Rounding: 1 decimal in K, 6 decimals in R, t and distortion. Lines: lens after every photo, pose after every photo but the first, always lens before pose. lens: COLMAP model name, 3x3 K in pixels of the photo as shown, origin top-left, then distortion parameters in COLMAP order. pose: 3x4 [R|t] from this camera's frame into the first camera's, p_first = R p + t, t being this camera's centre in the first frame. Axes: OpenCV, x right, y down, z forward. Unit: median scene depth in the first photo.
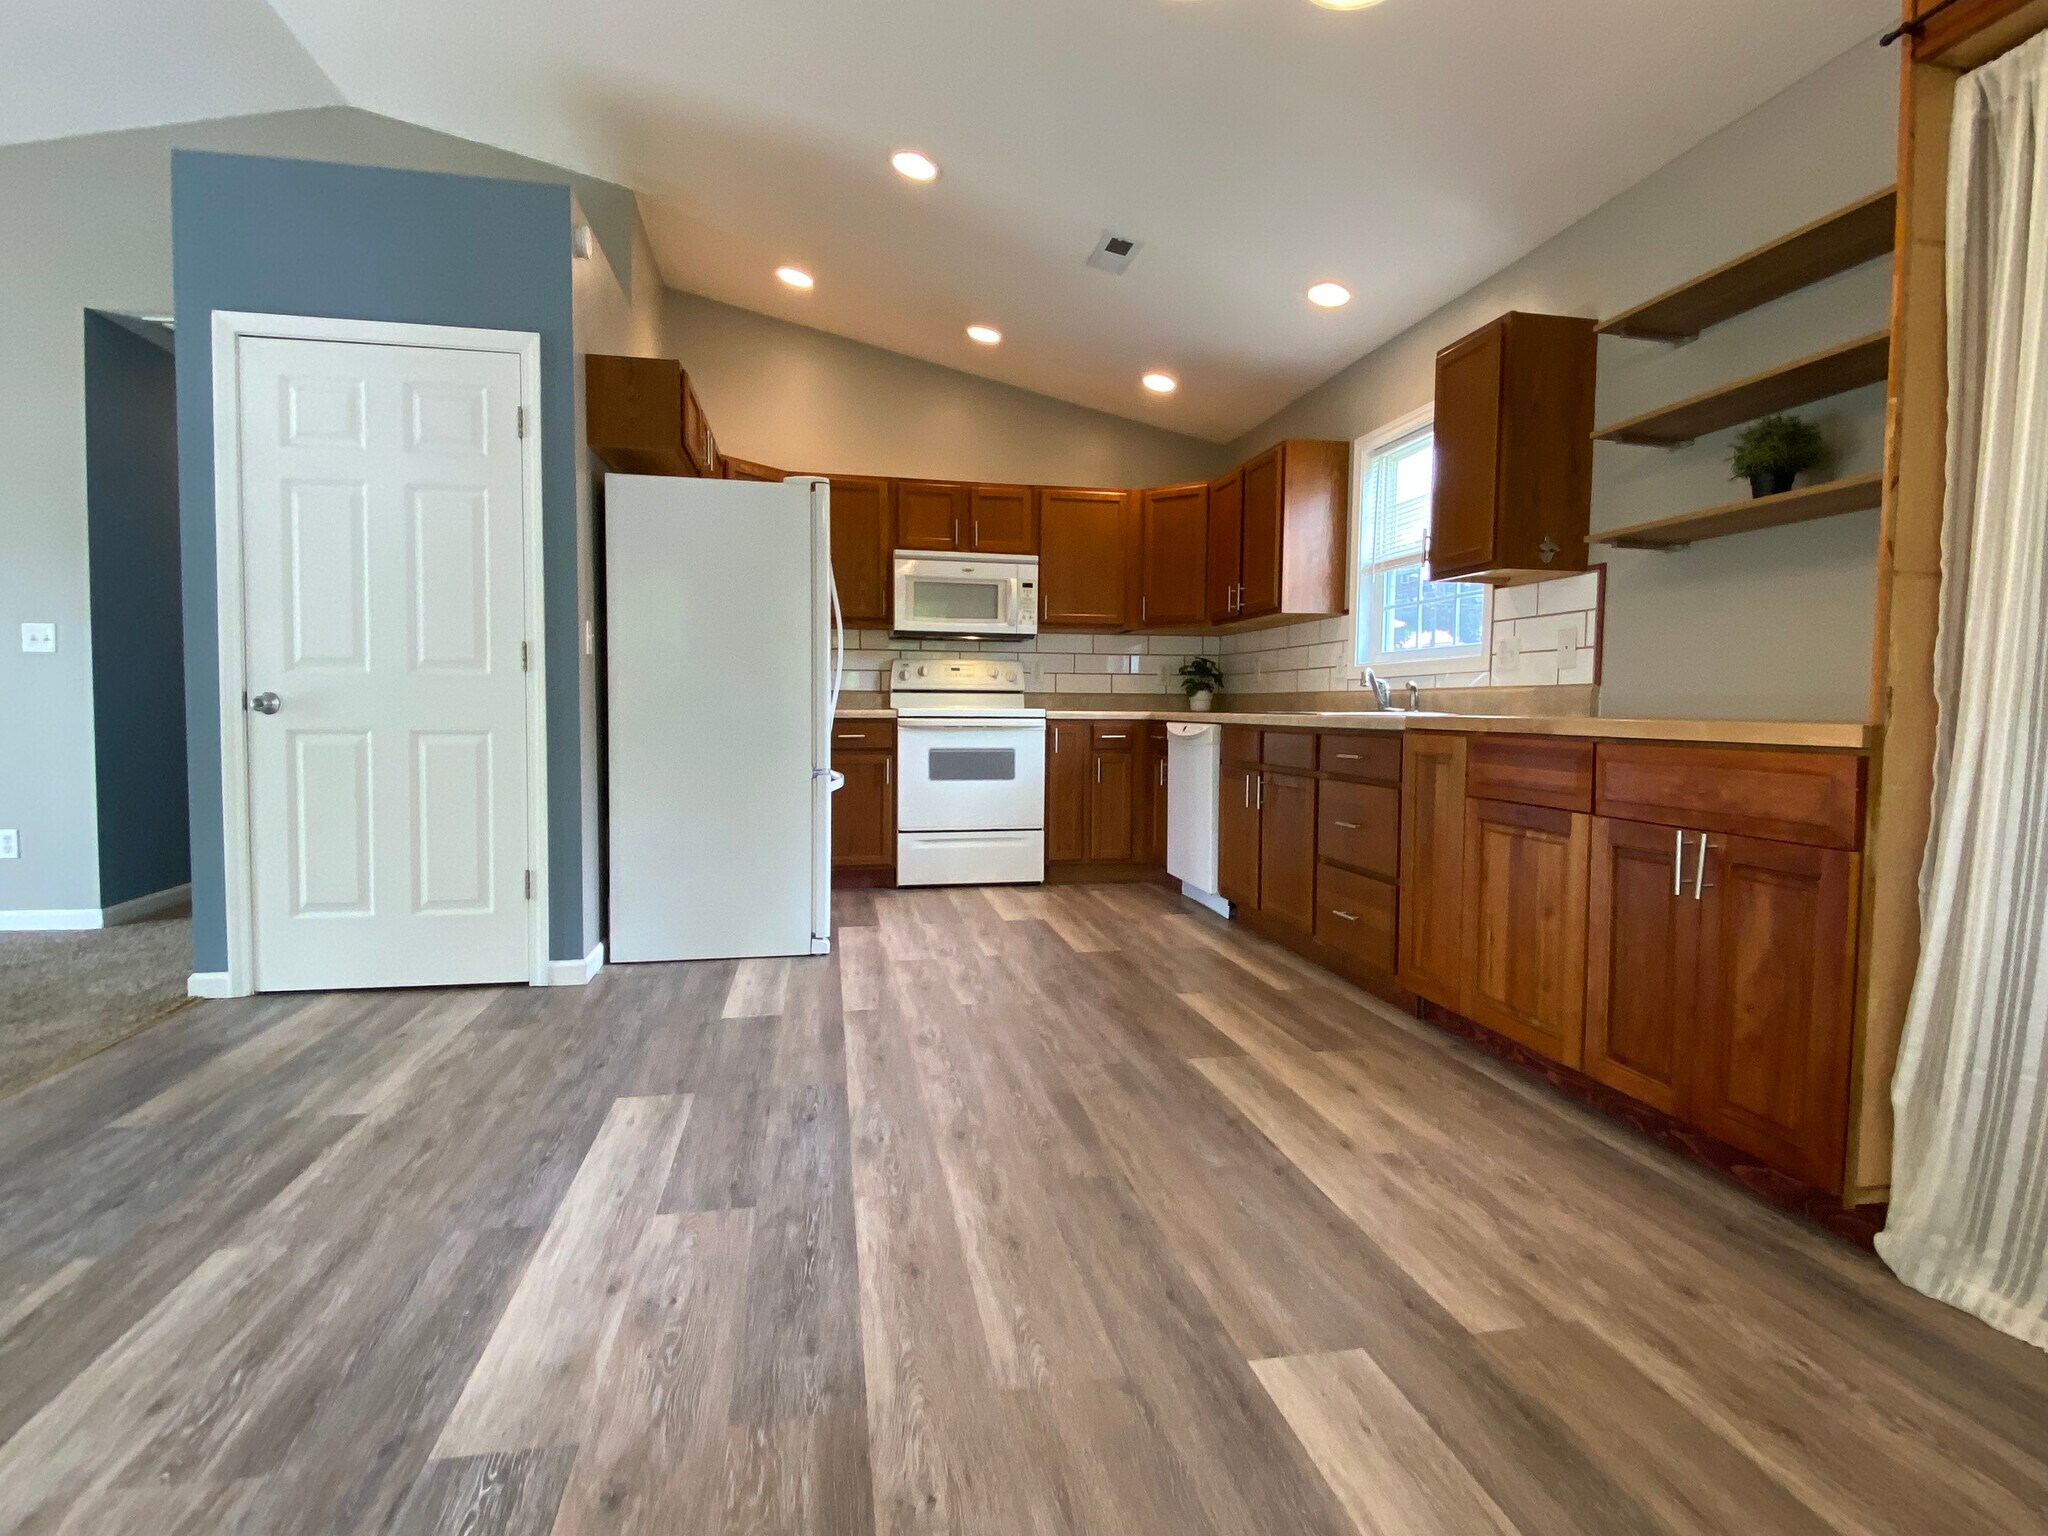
lens RADIAL K [[1035.1, 0, 1024.0], [0, 1035.1, 768.0], [0, 0, 1]] dist [0.037586, -0.034074]
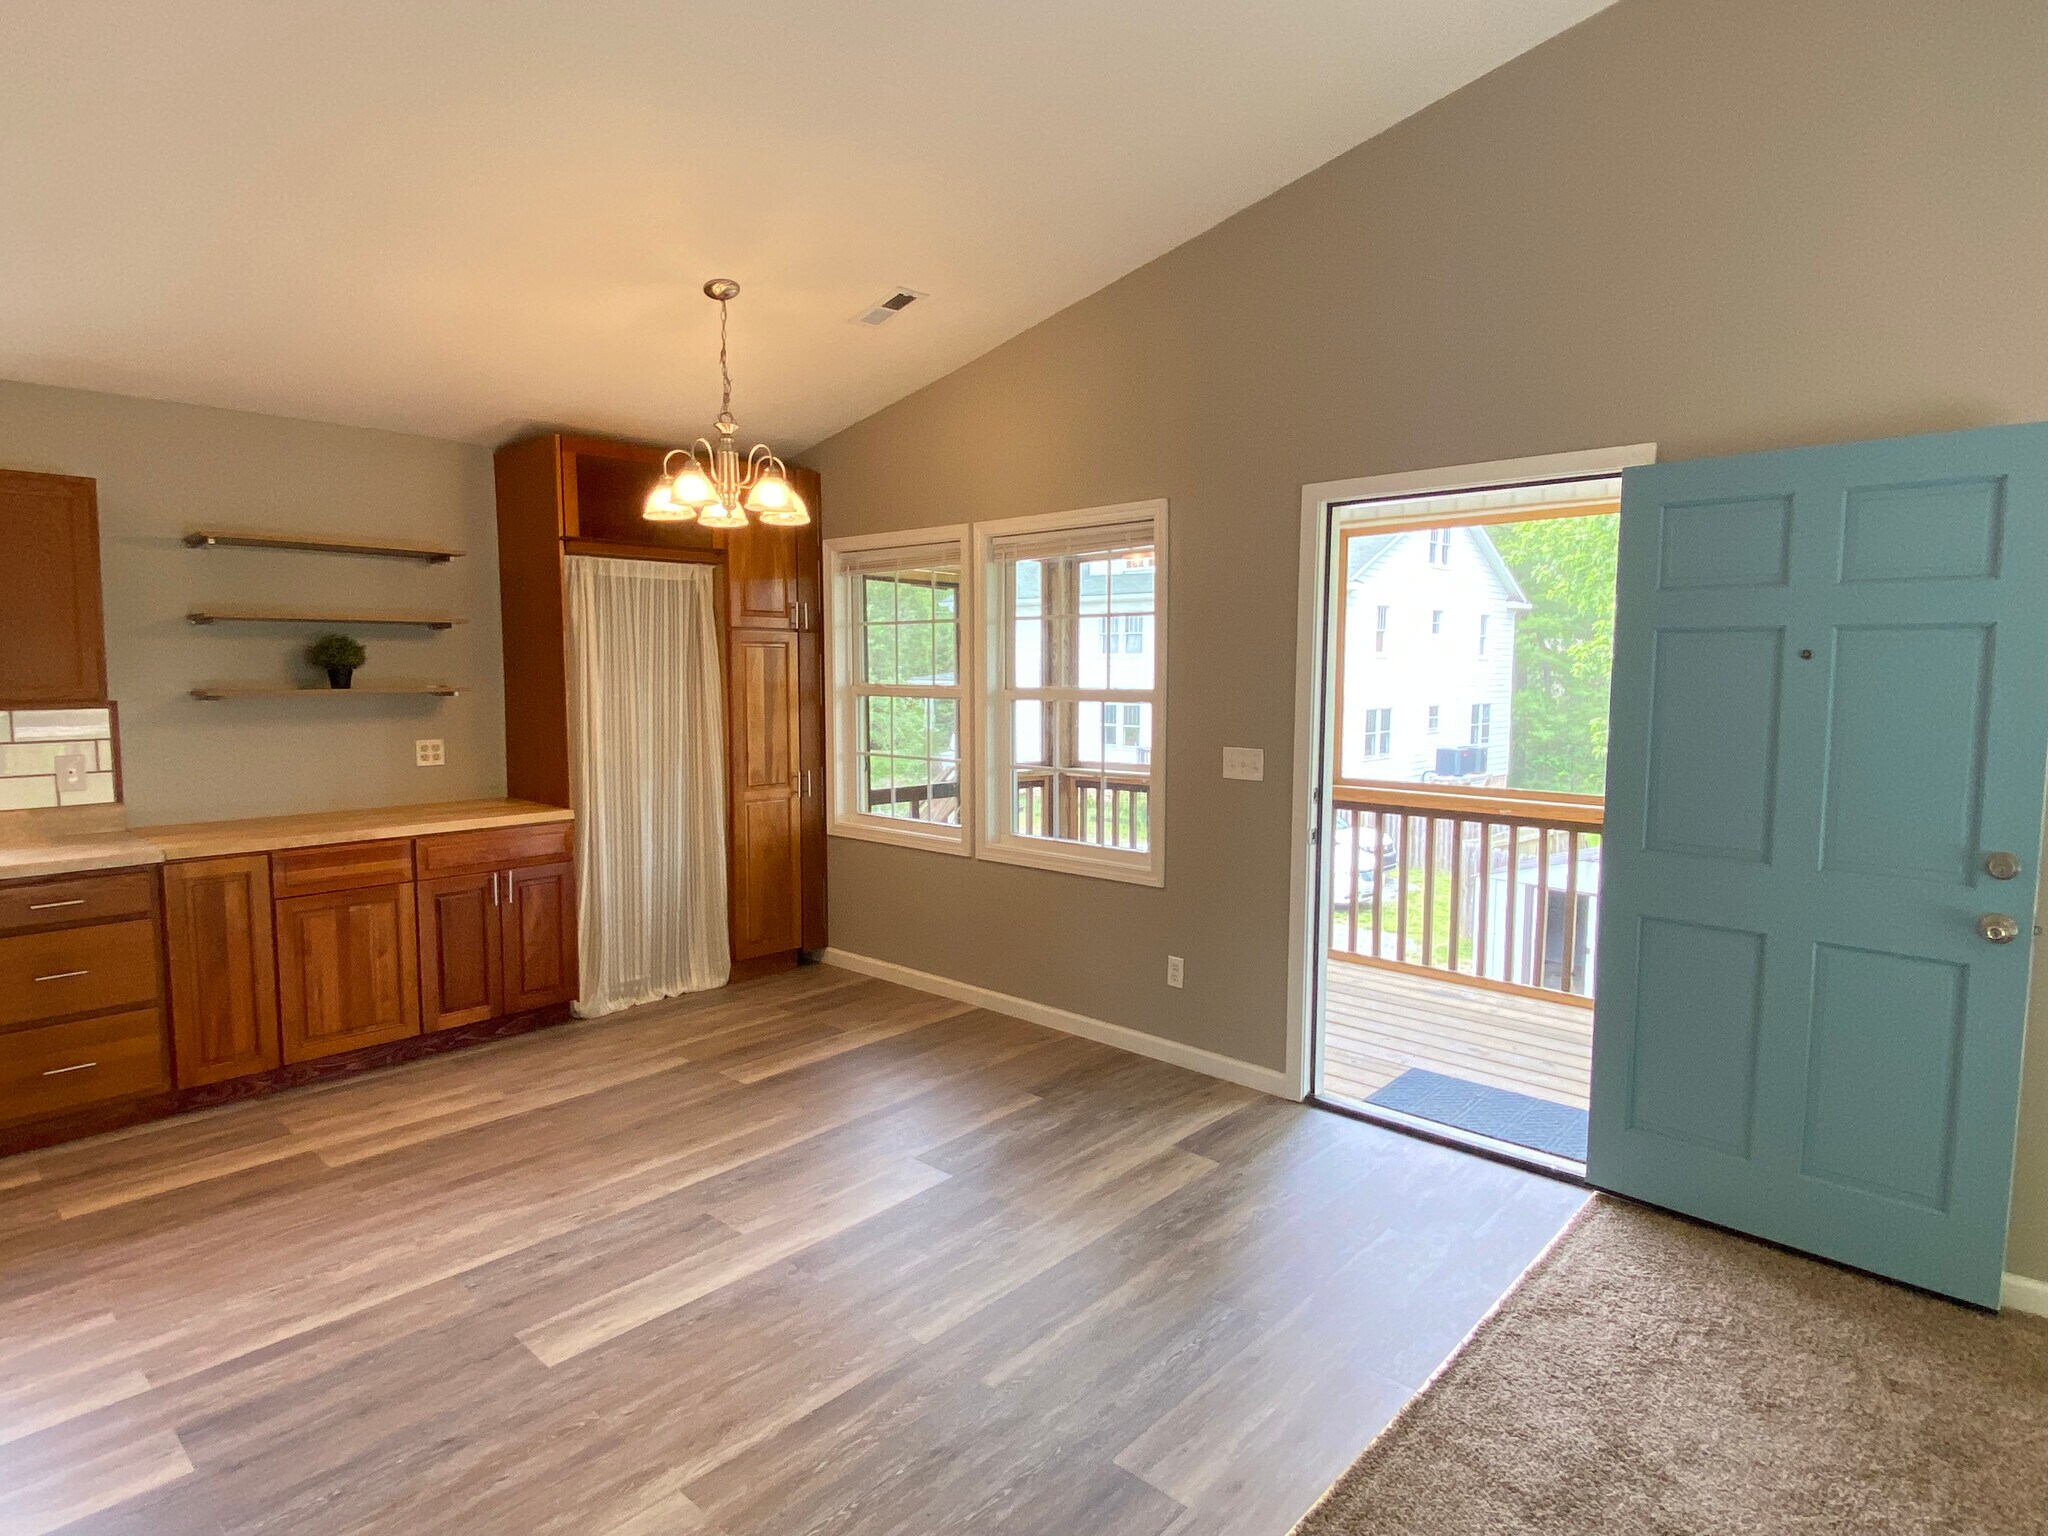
lens RADIAL K [[1123.7, 0, 1019.1], [0, 1123.7, 762.7], [0, 0, 1]] dist [0.063524, -0.062718]
pose [[-0.593822, -0.082736, 0.800332, -1.258216], [0.039614, 0.990486, 0.131786, -0.294793], [-0.803621, 0.109961, -0.584895, 1.080052]]
